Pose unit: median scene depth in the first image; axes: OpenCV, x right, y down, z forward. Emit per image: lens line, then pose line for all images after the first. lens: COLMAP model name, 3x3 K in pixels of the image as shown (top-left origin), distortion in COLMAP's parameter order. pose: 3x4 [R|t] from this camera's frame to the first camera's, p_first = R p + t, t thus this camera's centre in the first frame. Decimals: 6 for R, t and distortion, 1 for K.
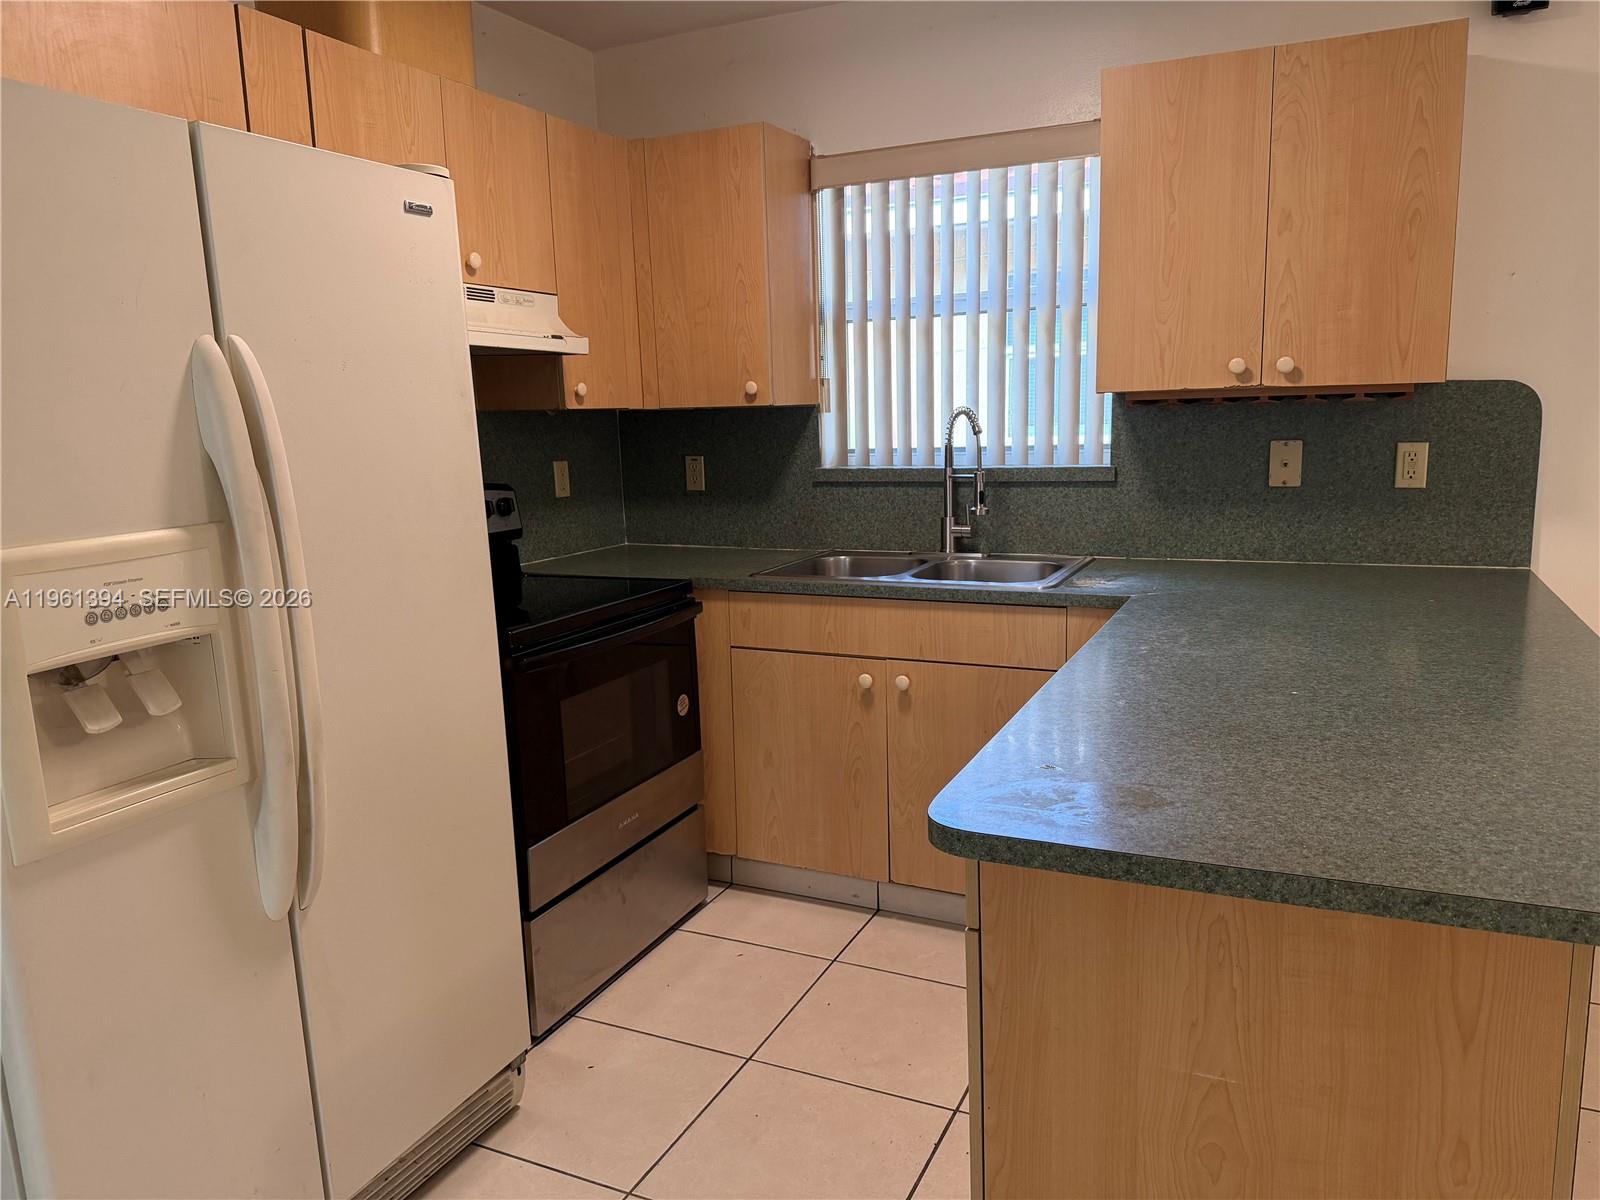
lens RADIAL K [[1113.9, 0, 805.5], [0, 1113.9, 604.5], [0, 0, 1]] dist [0.132888, -0.229954]
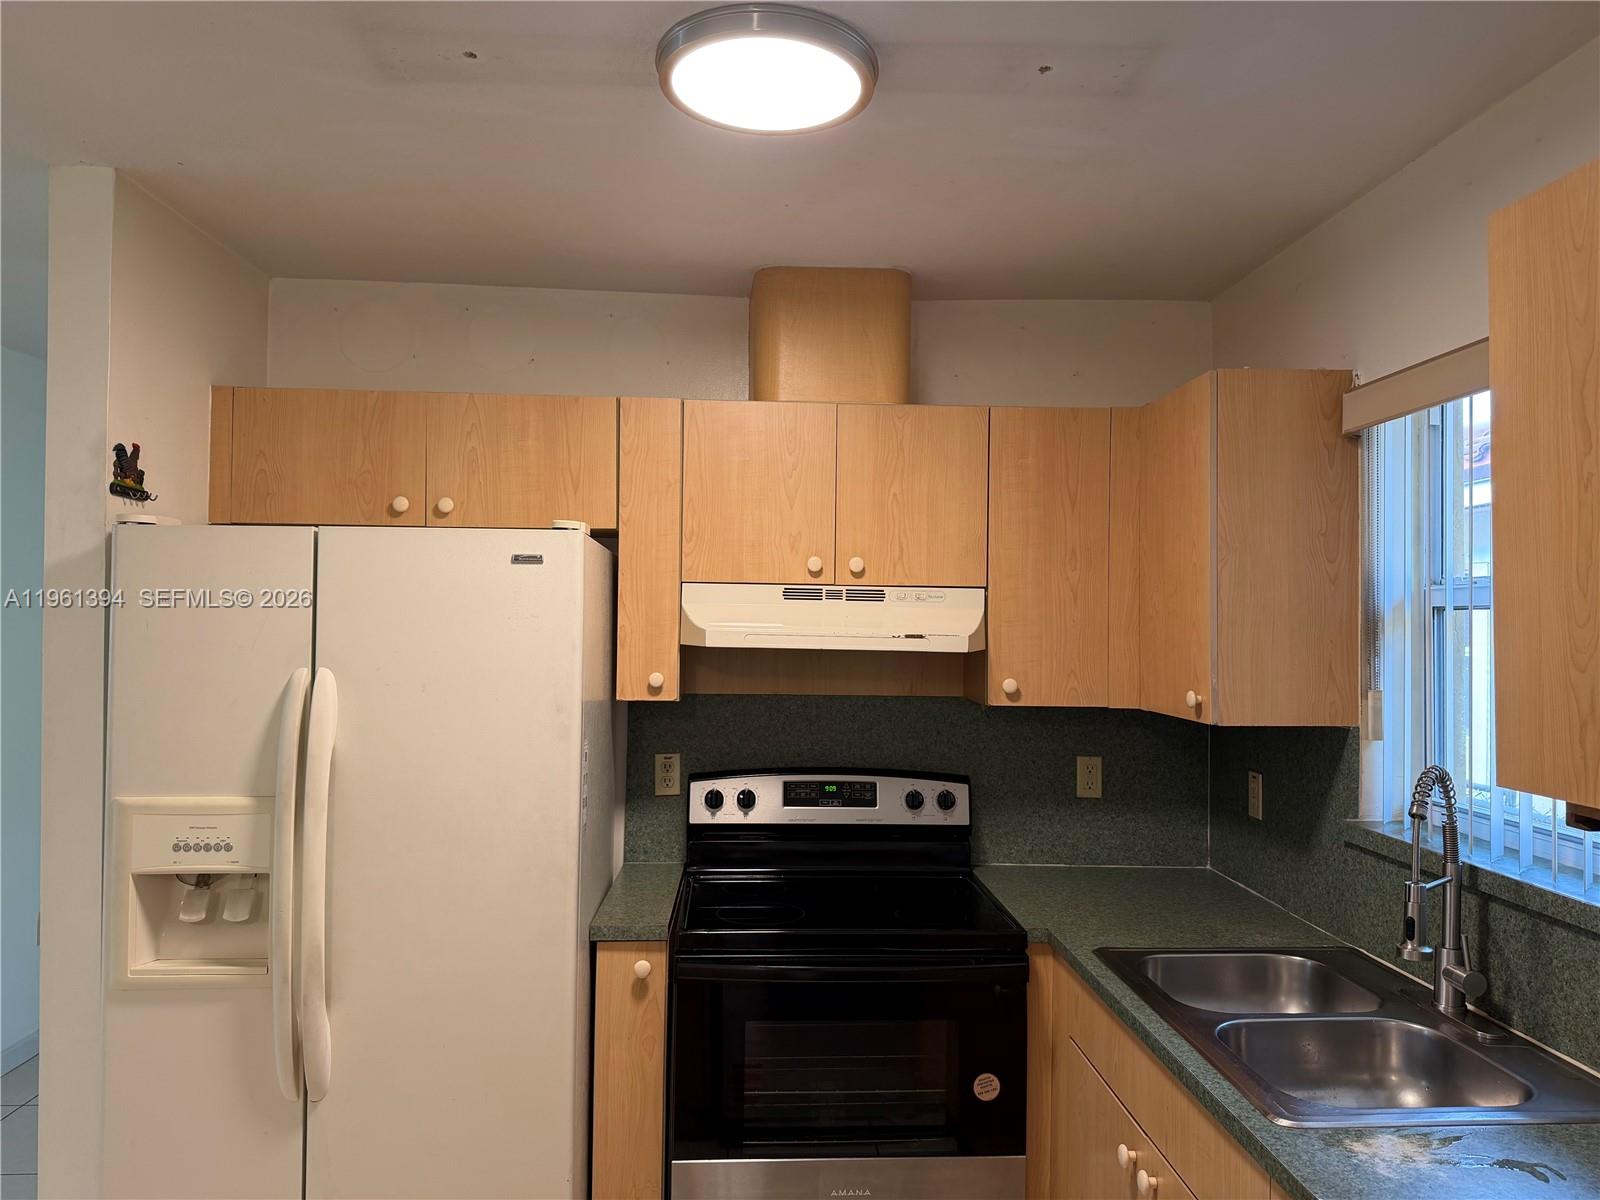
lens RADIAL K [[1113.9, 0, 805.5], [0, 1113.9, 604.5], [0, 0, 1]] dist [0.132888, -0.229954]
pose [[0.460880, 0.020211, -0.887233, 0.571871], [-0.178046, 0.981520, -0.070128, -0.178135], [0.869419, 0.190289, 0.455961, 0.473088]]
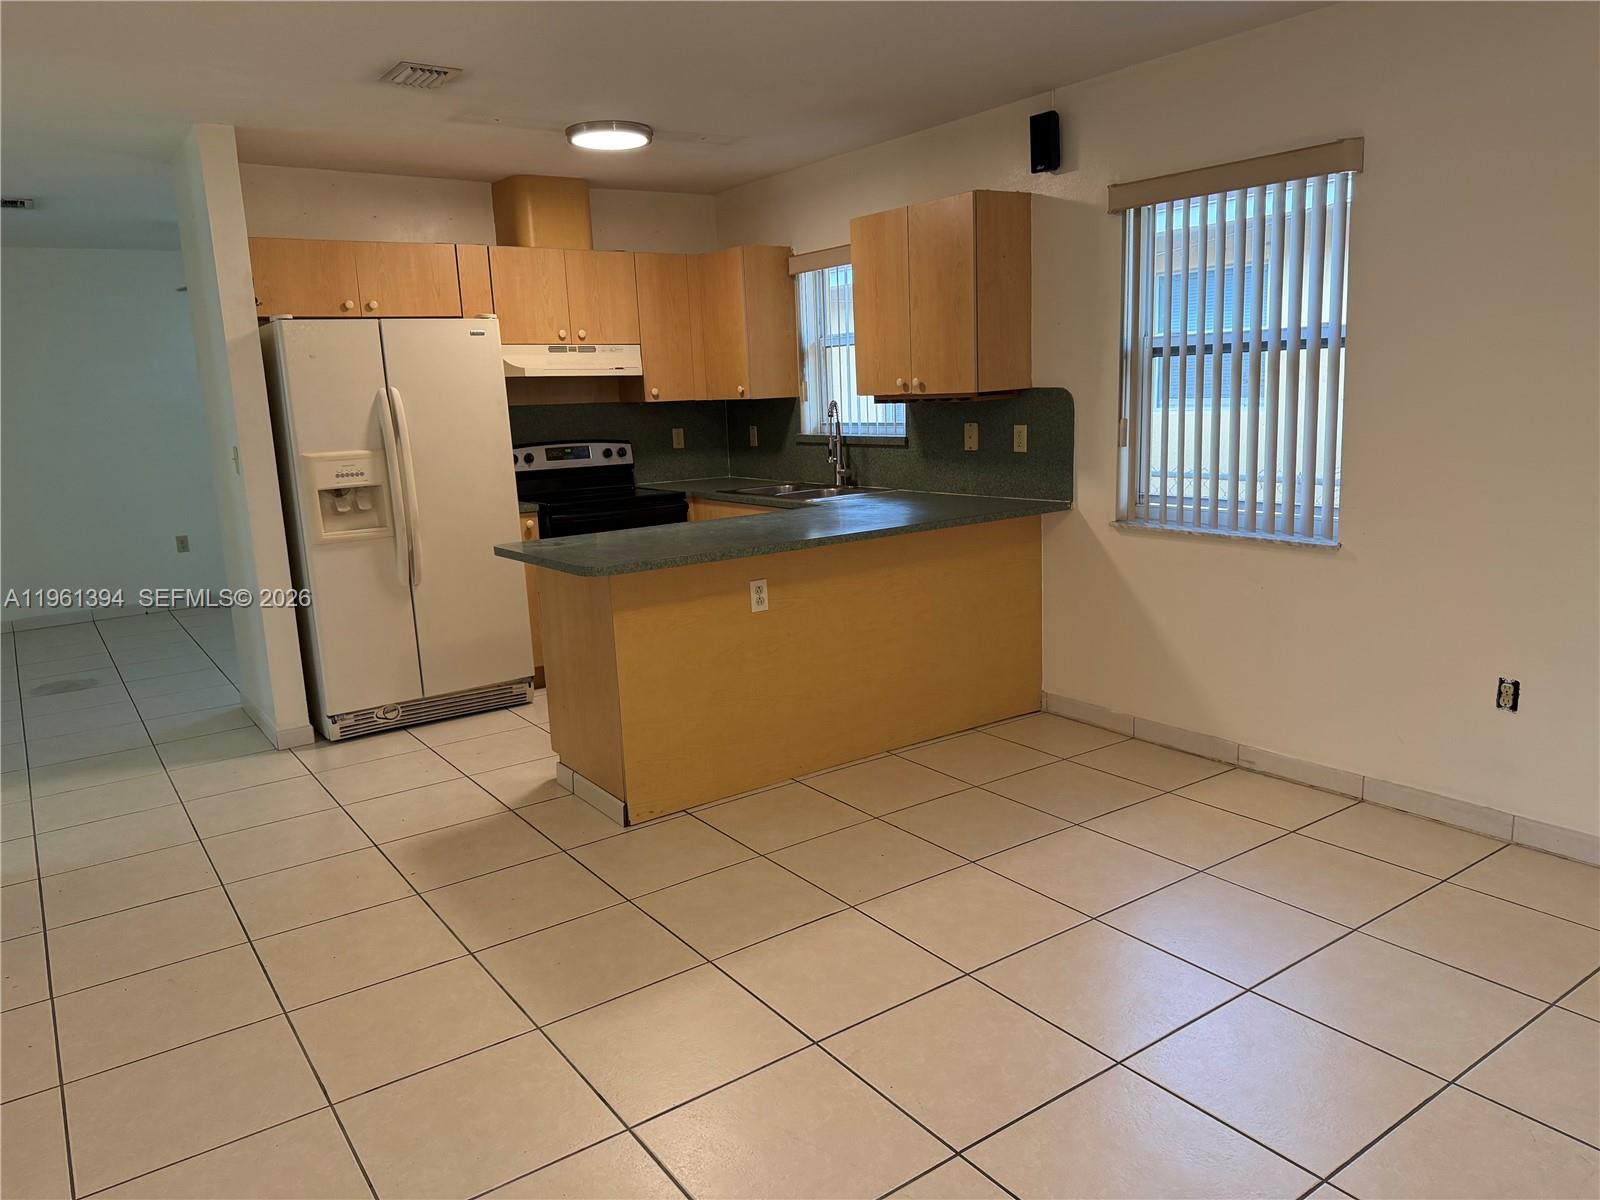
lens RADIAL K [[1113.9, 0, 805.5], [0, 1113.9, 604.5], [0, 0, 1]] dist [0.132888, -0.229954]
pose [[0.865980, 0.089554, -0.491995, 1.099703], [-0.071344, 0.995895, 0.055700, 0.051629], [0.494964, -0.013134, 0.868814, -0.602927]]
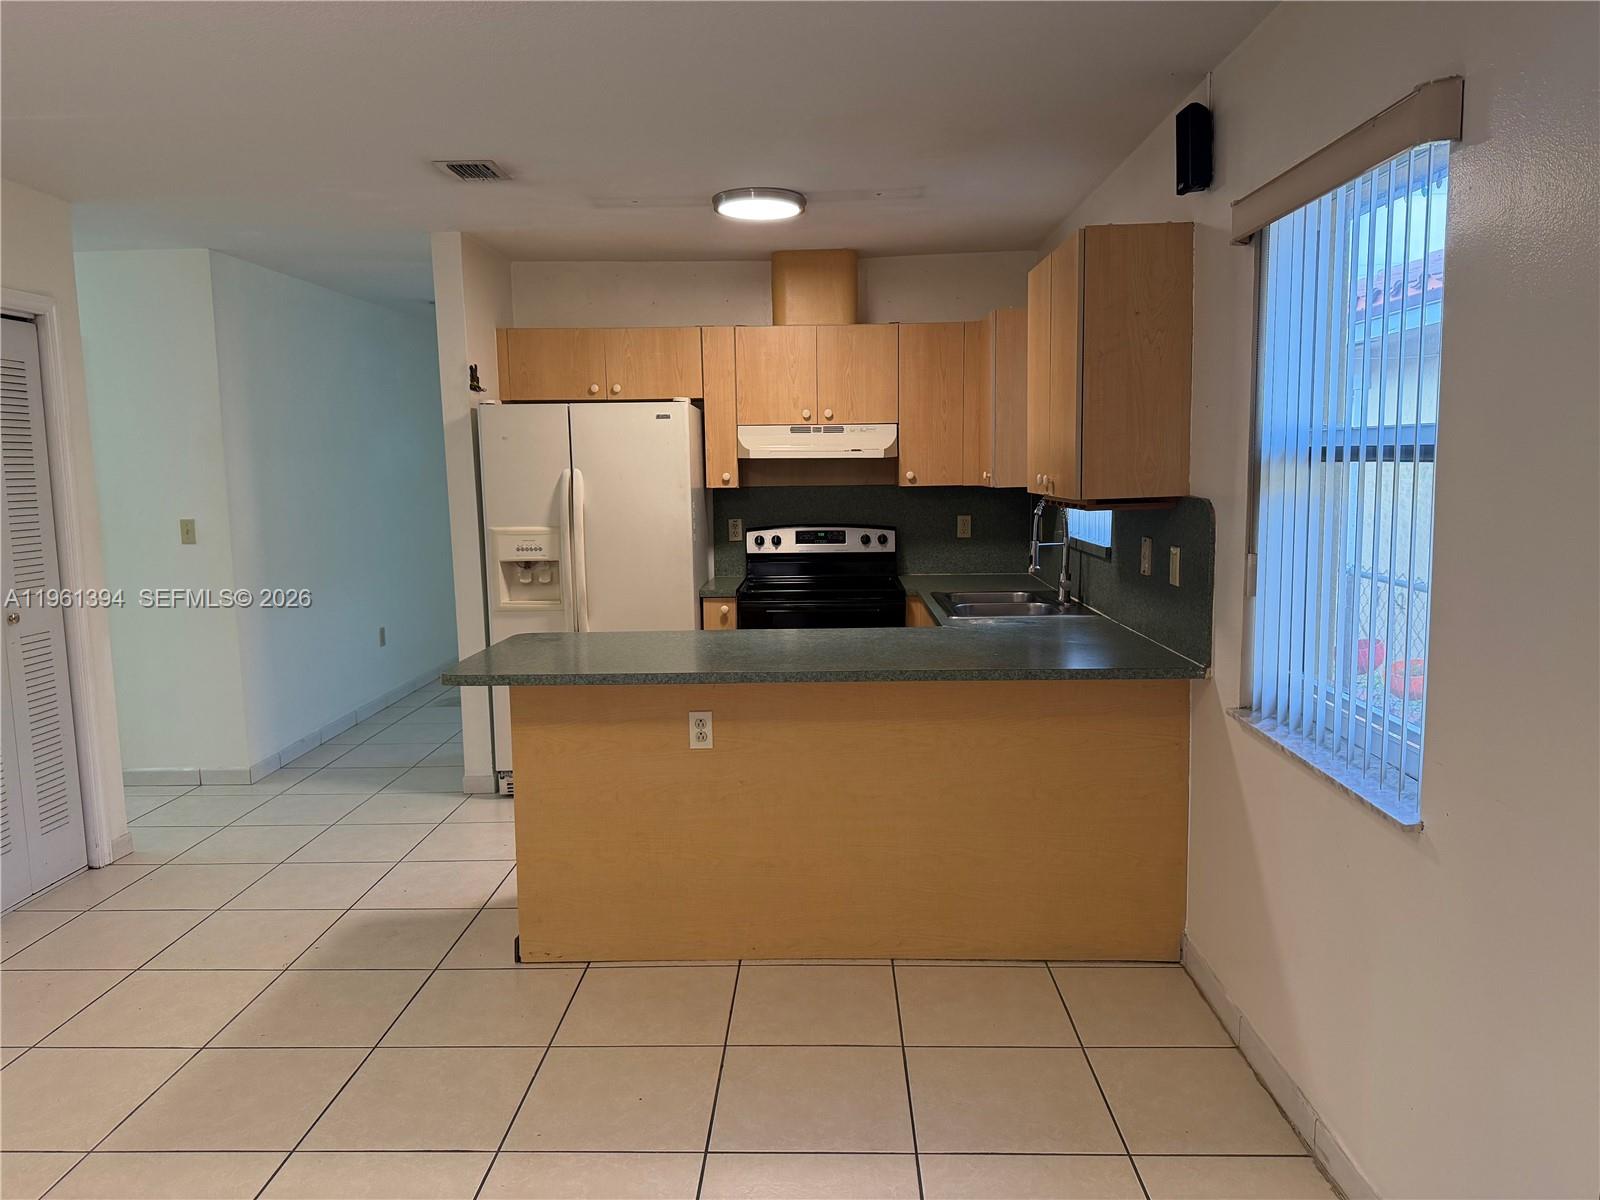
lens RADIAL K [[1113.9, 0, 805.5], [0, 1113.9, 604.5], [0, 0, 1]] dist [0.132888, -0.229954]
pose [[0.392957, 0.136906, -0.909308, 1.452931], [-0.156191, 0.984423, 0.080717, -0.119272], [0.906195, 0.110307, 0.408219, 0.189083]]
